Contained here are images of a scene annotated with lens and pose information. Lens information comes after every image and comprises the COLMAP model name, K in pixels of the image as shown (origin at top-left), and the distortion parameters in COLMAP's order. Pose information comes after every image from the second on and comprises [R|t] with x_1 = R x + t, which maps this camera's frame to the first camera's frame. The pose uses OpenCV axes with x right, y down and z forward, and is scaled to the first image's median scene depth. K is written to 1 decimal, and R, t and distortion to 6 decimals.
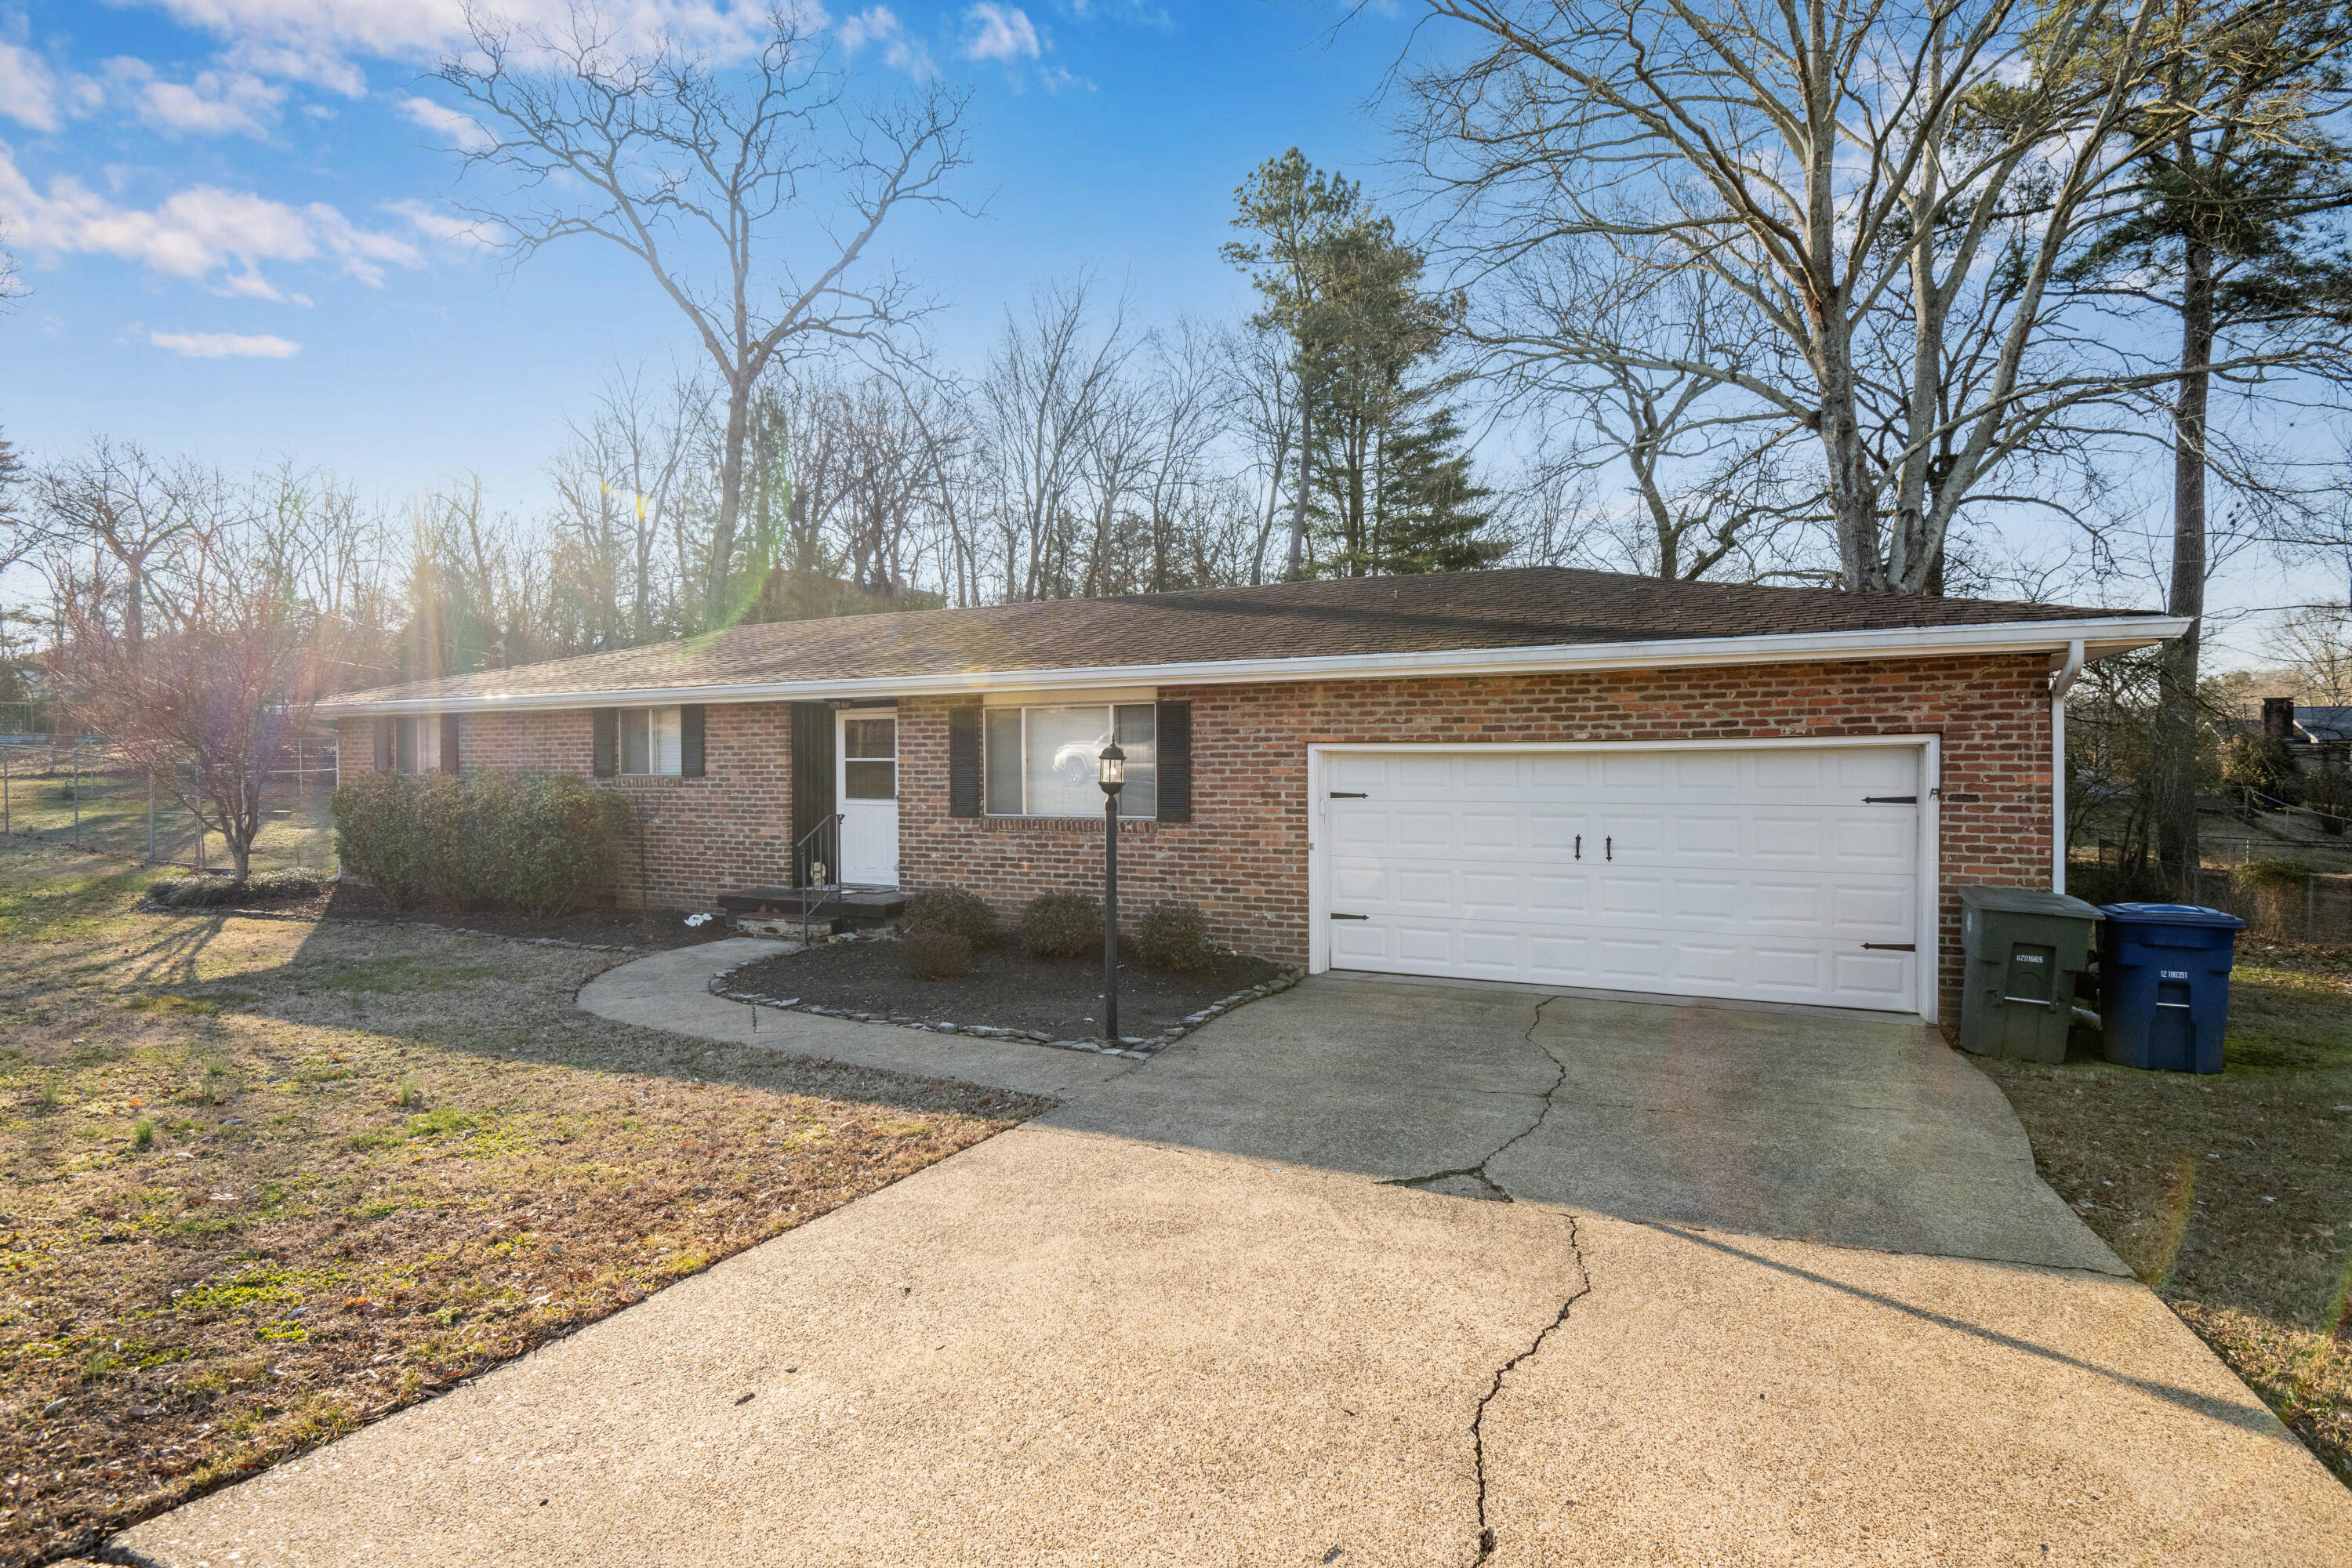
lens RADIAL K [[1199.5, 0, 1176.0], [0, 1199.5, 784.0], [0, 0, 1]] dist [-0.005043, -0.001111]
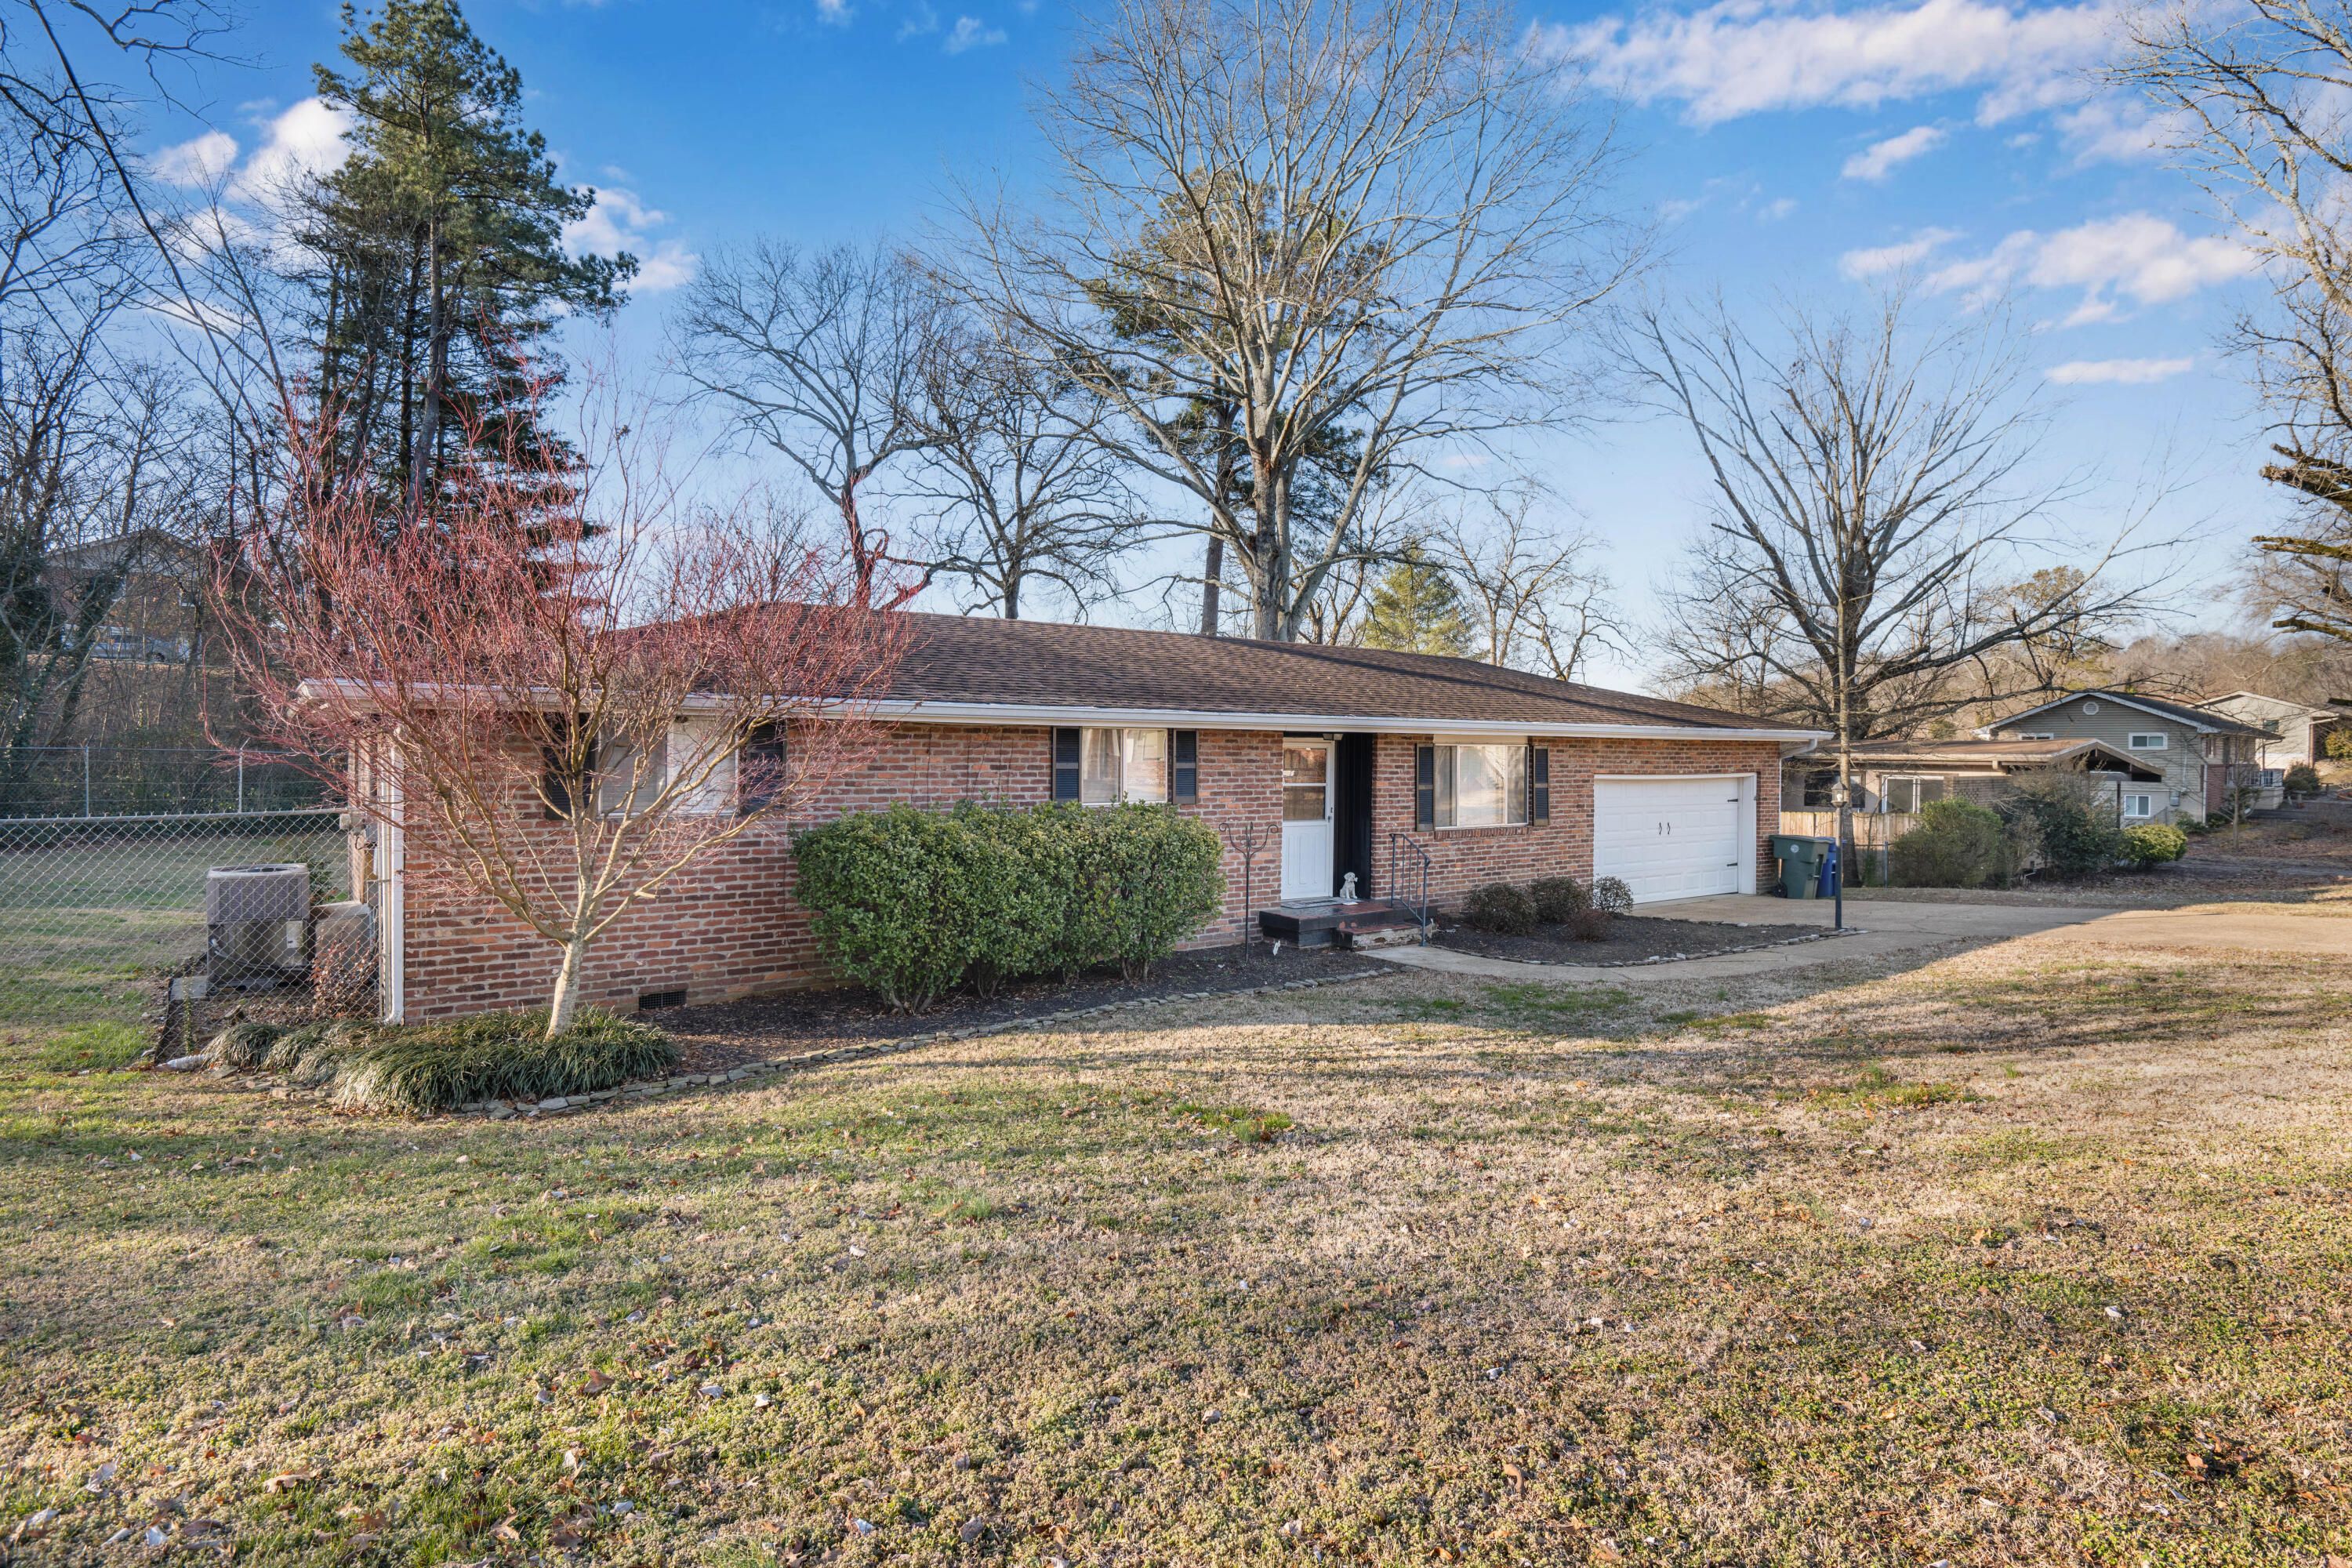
lens RADIAL K [[1250.1, 0, 1176.0], [0, 1250.1, 784.0], [0, 0, 1]] dist [-0.005887, -0.000584]
pose [[0.440824, -0.012669, 0.897504, -1.480330], [0.007282, 0.999918, 0.010538, -0.037598], [-0.897564, 0.001890, 0.440880, 0.667321]]
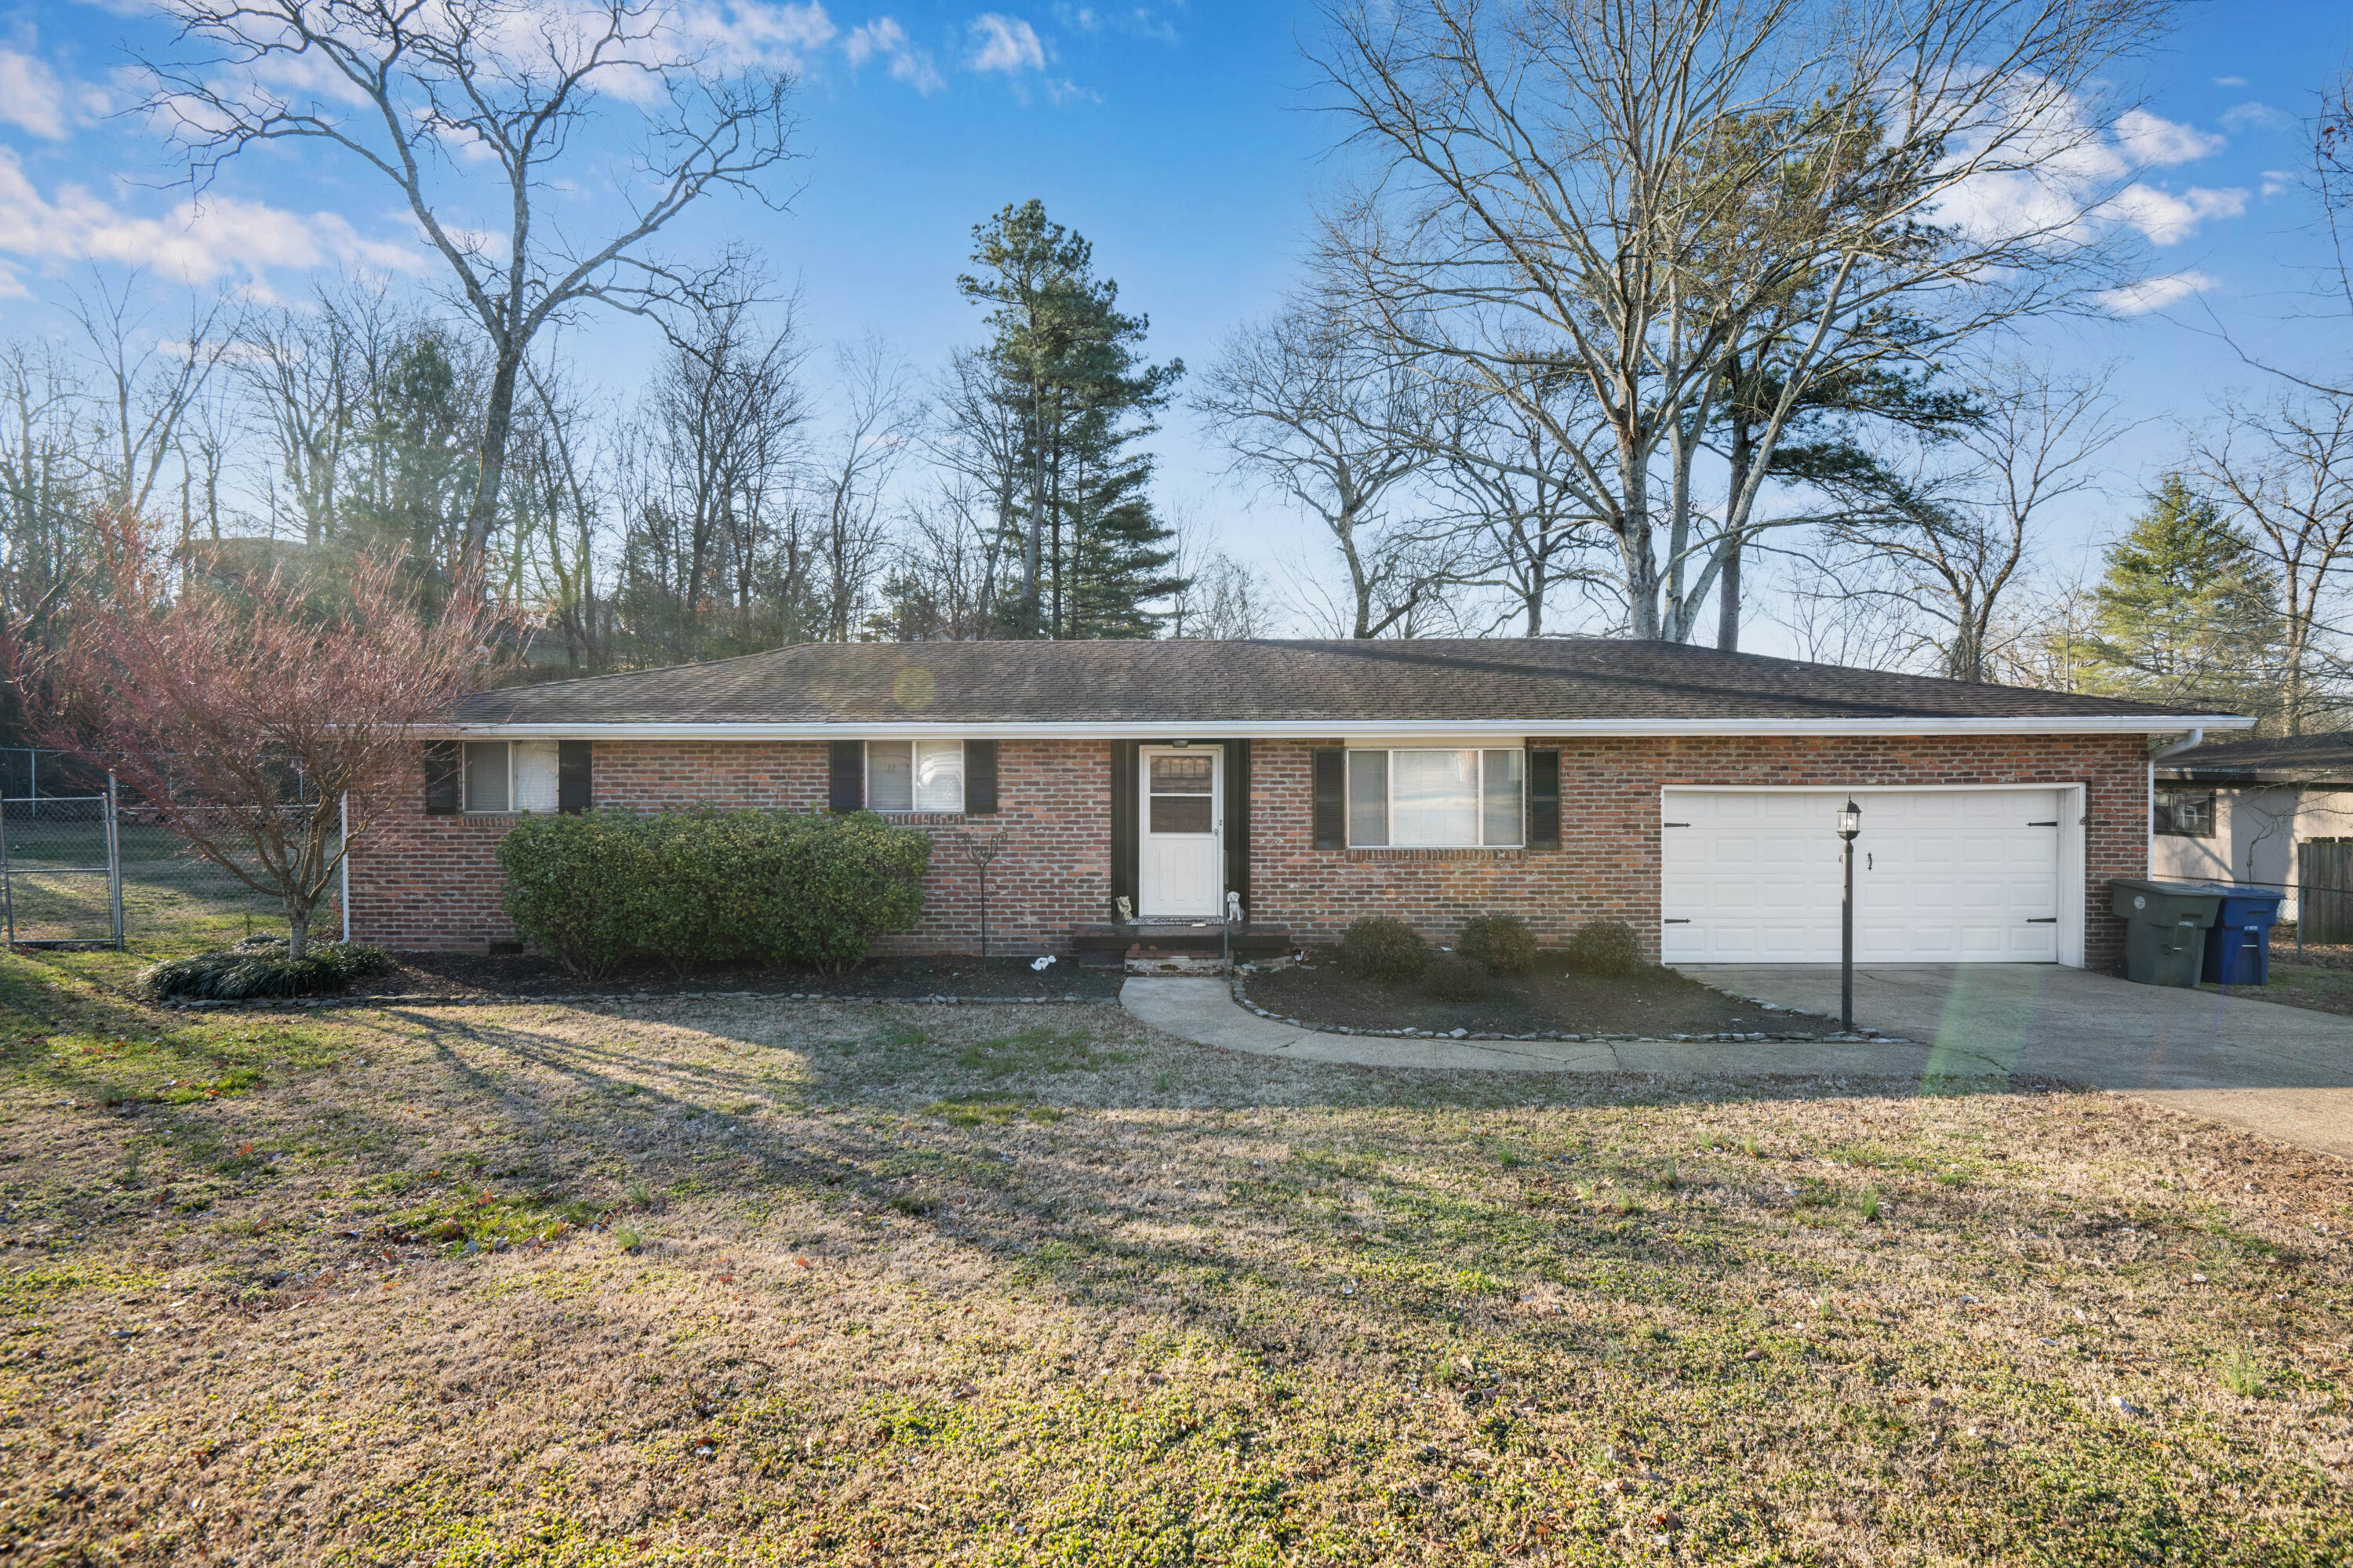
lens RADIAL K [[1114.6, 0, 1177.8], [0, 1114.6, 774.8], [0, 0, 1]] dist [-0.009220, -0.000702]
pose [[0.901241, -0.004641, 0.433293, -0.748043], [0.005915, 0.999981, -0.001593, -0.040042], [-0.433277, 0.003999, 0.901252, 0.150051]]
